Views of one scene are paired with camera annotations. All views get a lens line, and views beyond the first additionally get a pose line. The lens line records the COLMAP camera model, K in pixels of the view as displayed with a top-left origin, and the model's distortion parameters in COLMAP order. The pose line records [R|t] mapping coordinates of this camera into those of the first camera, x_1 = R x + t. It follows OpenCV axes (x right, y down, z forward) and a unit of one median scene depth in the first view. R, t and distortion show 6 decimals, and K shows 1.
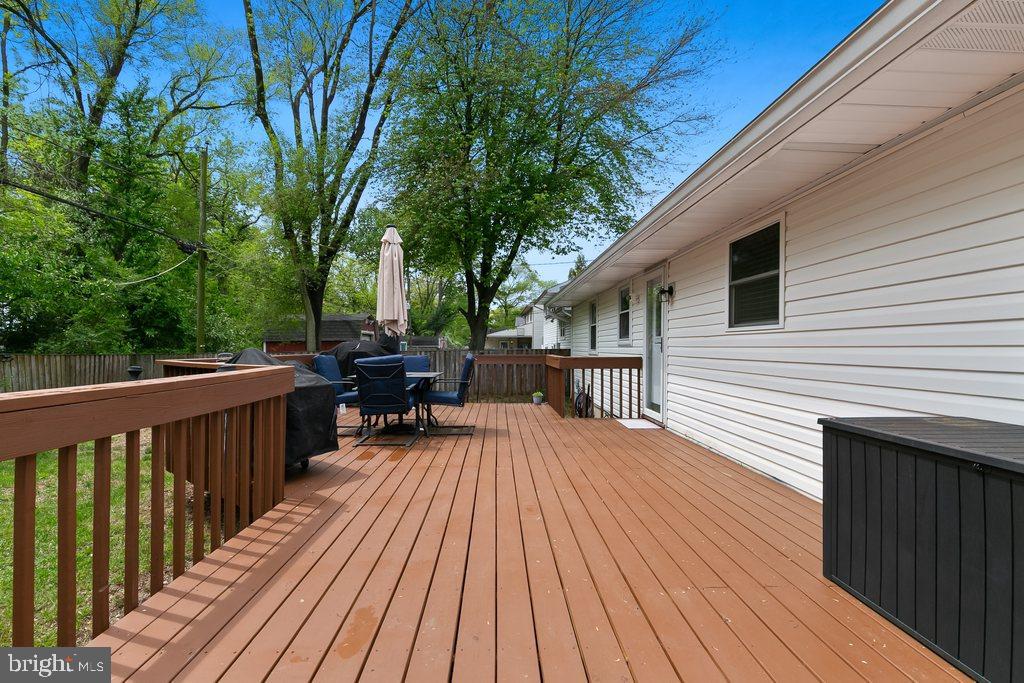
lens RADIAL K [[462.4, 0, 513.6], [0, 462.4, 343.4], [0, 0, 1]] dist [0.010924, -0.002397]
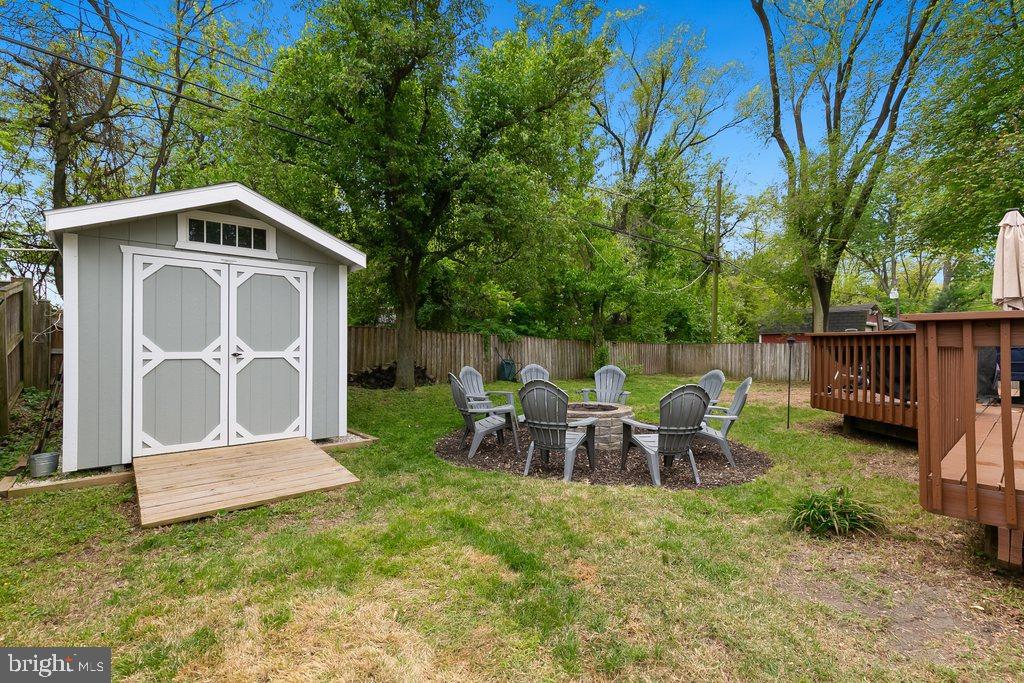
lens RADIAL K [[462.4, 0, 510.6], [0, 462.4, 340.4], [0, 0, 1]] dist [0.010924, -0.002397]
pose [[0.624836, -0.001370, -0.780755, -0.040013], [-0.000419, 0.999998, -0.002090, 0.013722], [0.780756, 0.001633, 0.624834, -0.168064]]
